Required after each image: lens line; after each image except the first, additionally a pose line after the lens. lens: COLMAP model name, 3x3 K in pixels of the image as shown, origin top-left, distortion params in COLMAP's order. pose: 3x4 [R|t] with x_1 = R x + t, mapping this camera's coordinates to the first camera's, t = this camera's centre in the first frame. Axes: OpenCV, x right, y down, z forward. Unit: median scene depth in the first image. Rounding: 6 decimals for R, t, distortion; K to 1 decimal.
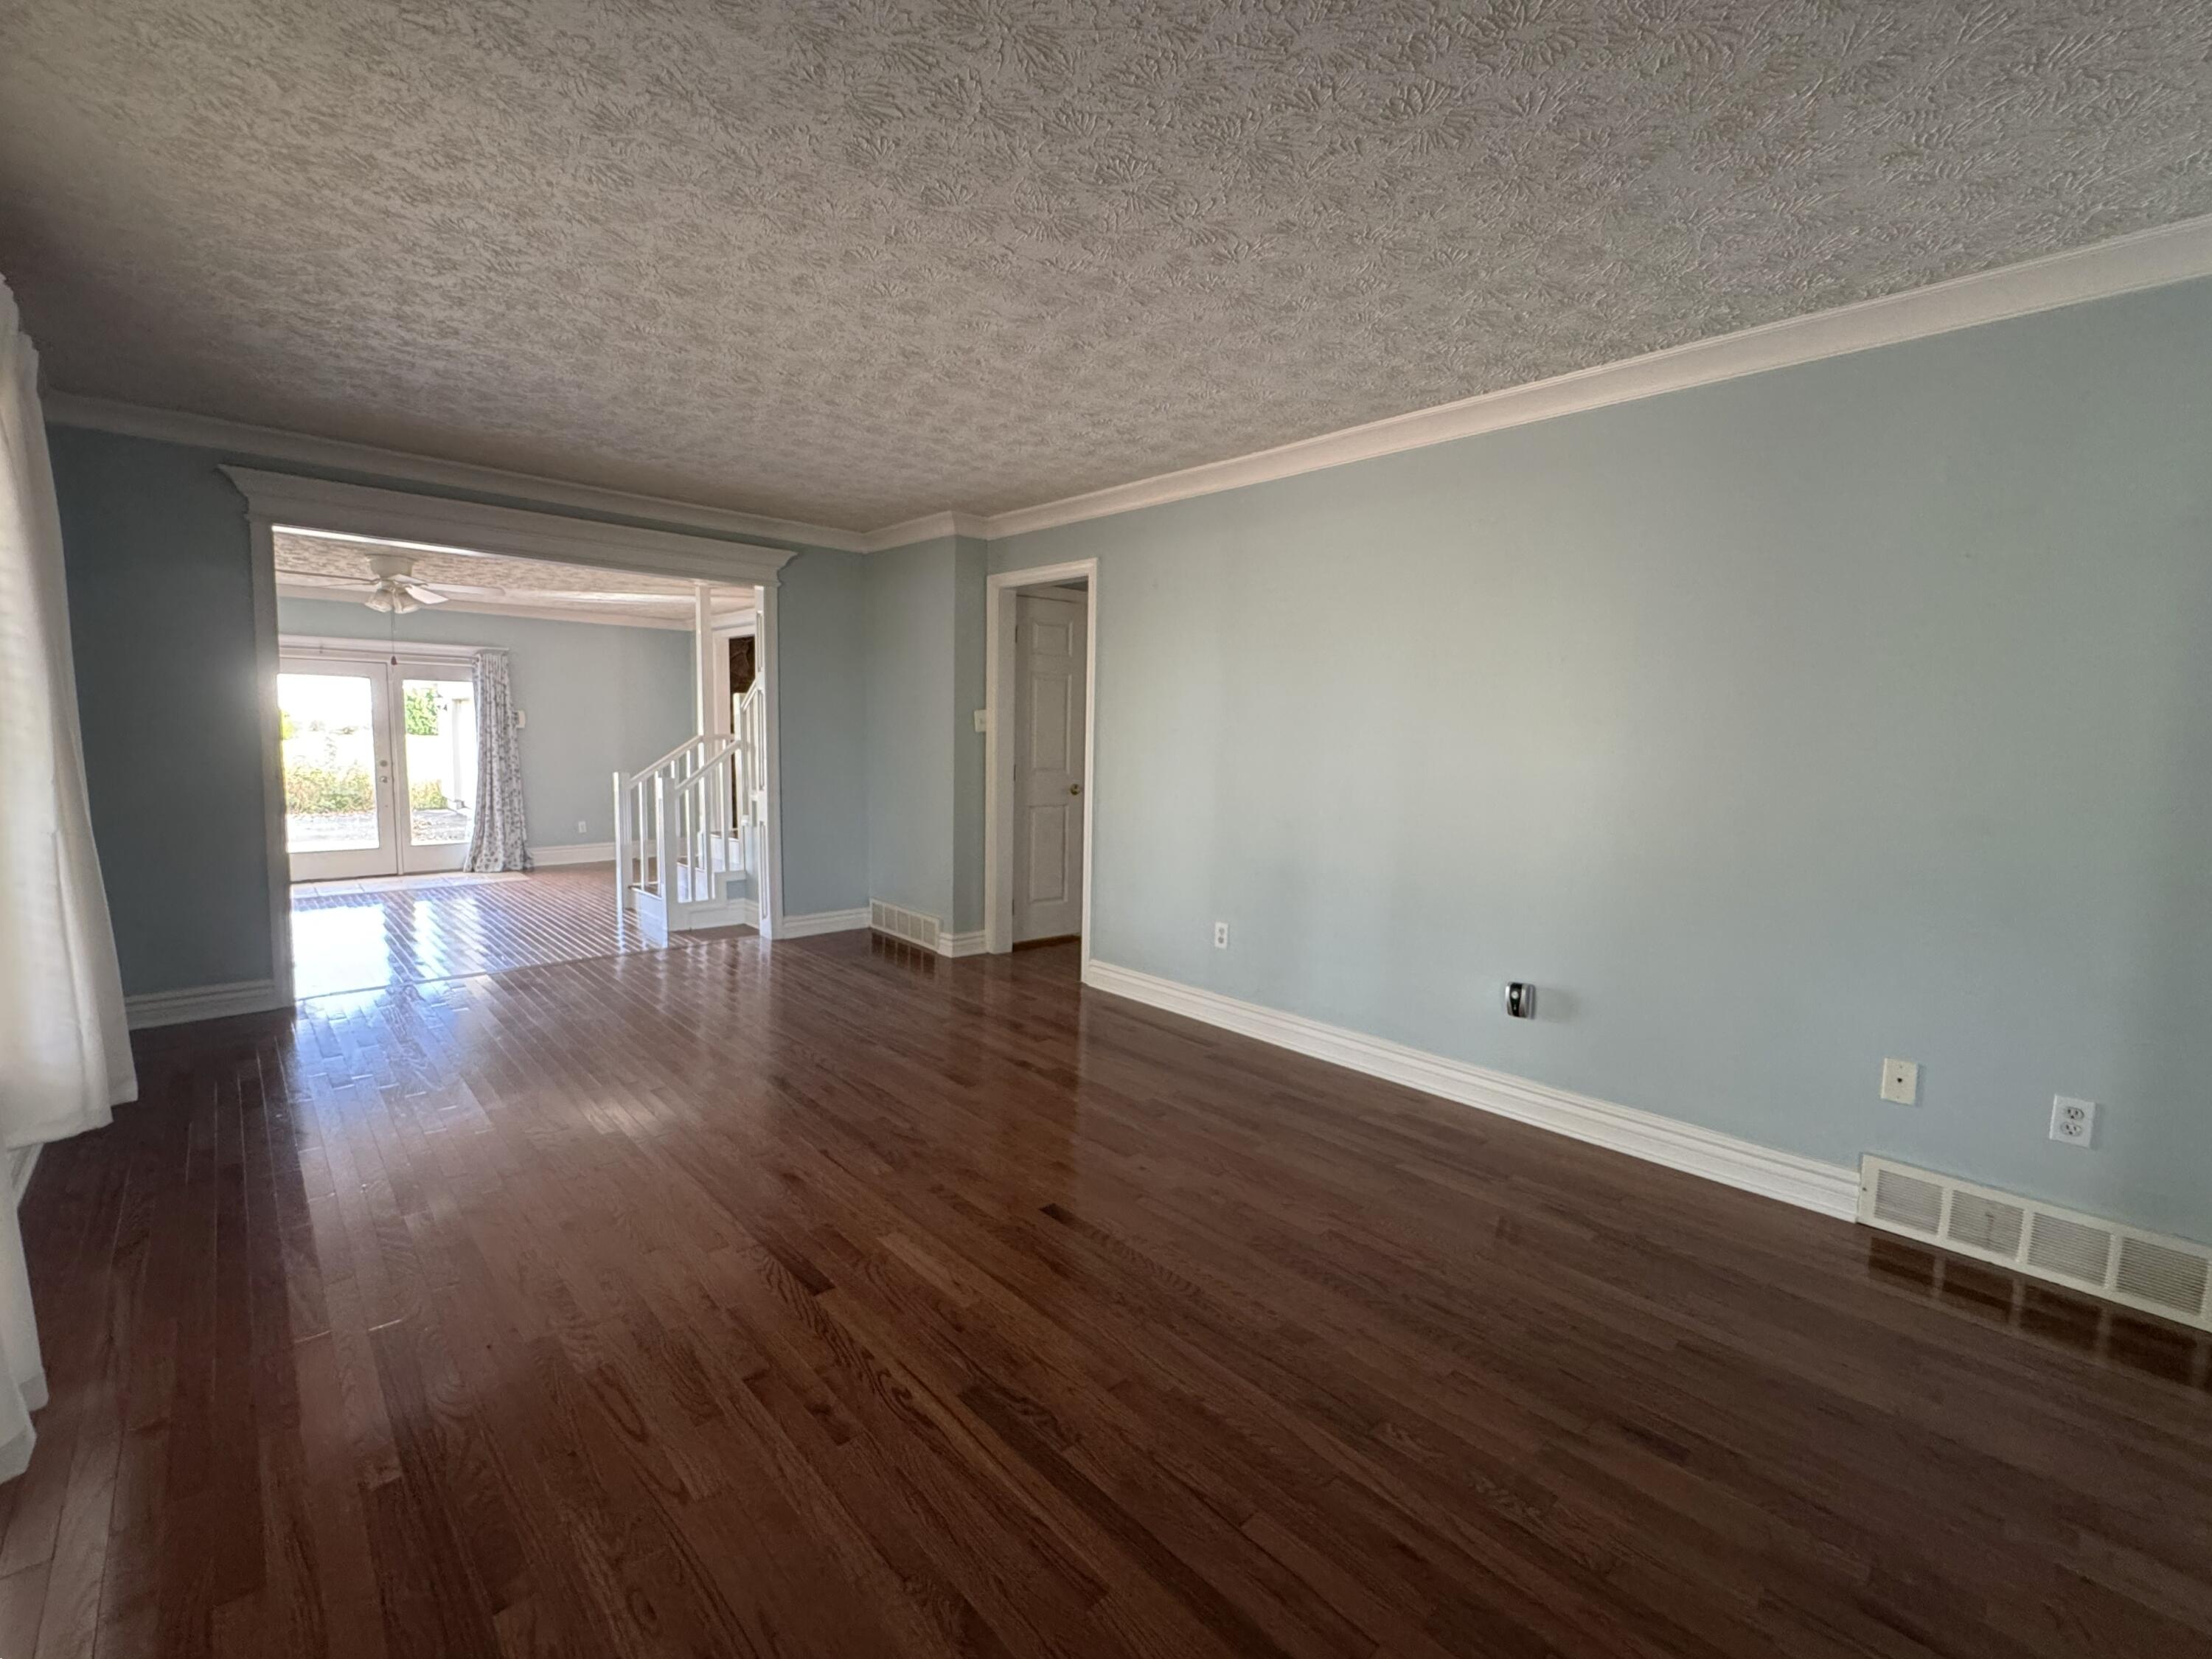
lens RADIAL K [[947.2, 0, 1110.7], [0, 947.2, 829.5], [0, 0, 1]] dist [0.002241, 0.000178]
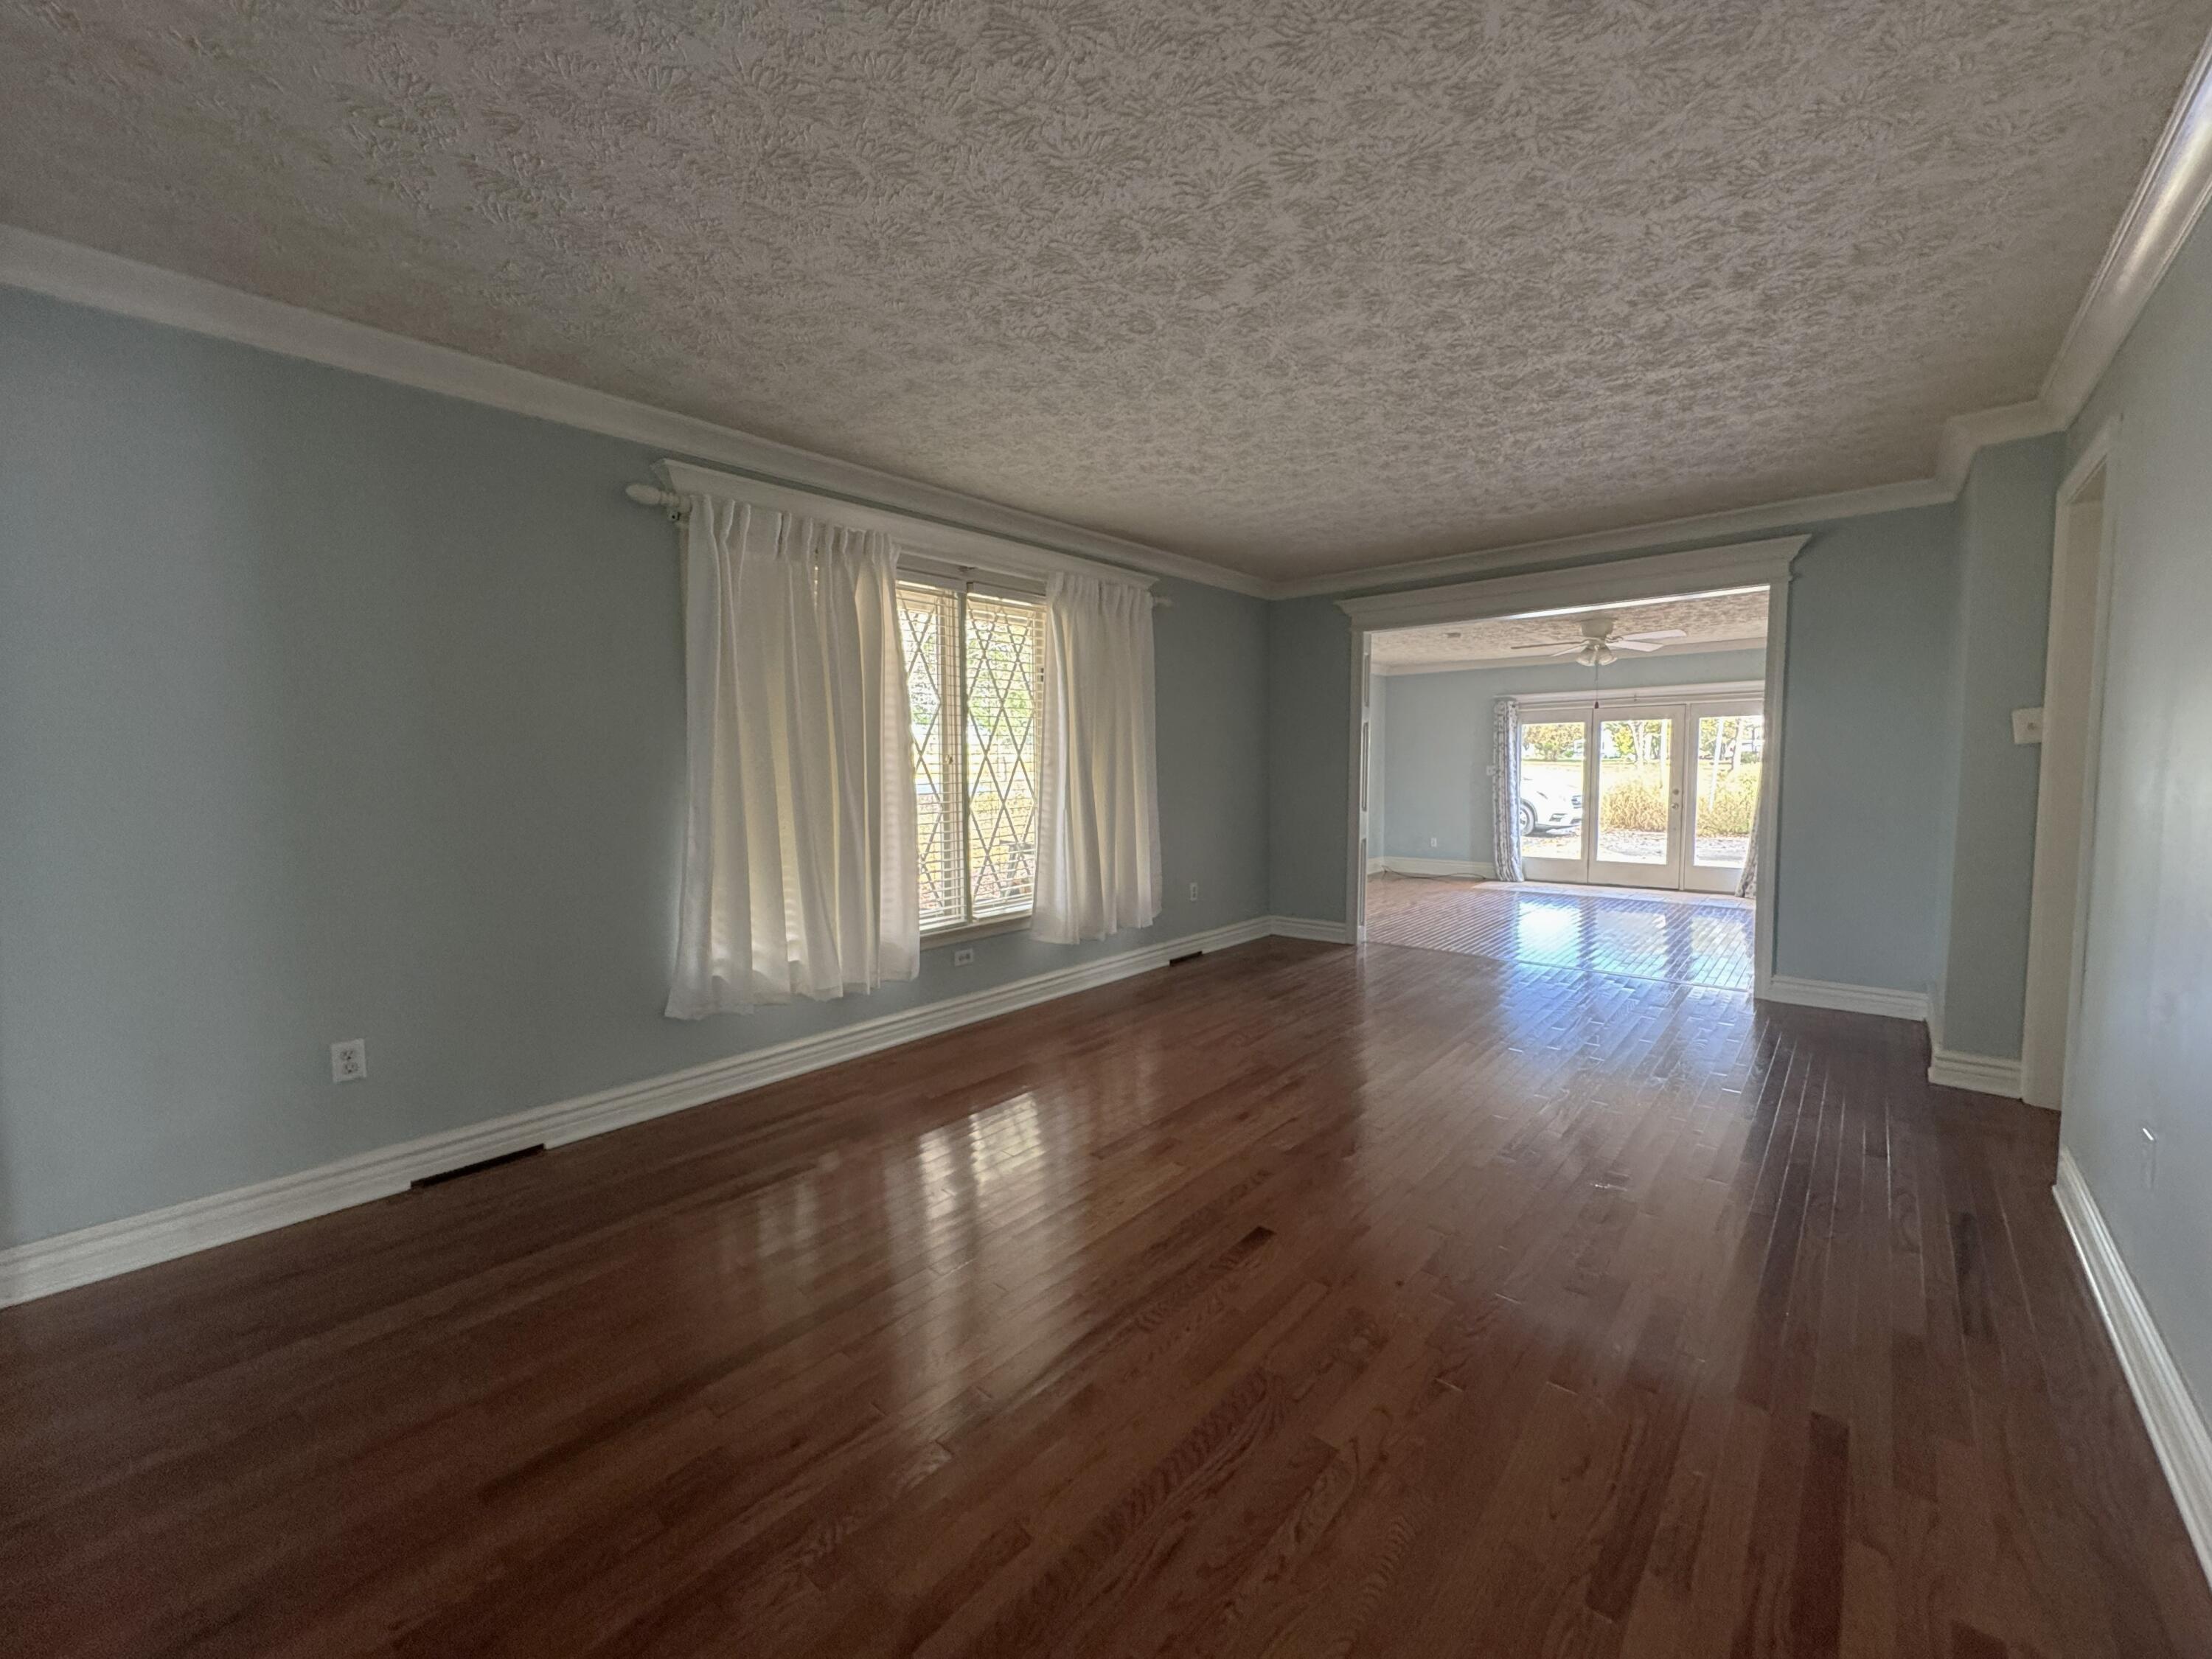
lens RADIAL K [[888.7, 0, 1104.6], [0, 888.7, 831.0], [0, 0, 1]] dist [-0.003170, 0.000917]
pose [[0.094458, 0.054098, -0.994058, 0.386287], [-0.086346, 0.995205, 0.045956, -0.019654], [0.991777, 0.081492, 0.098676, 0.338666]]
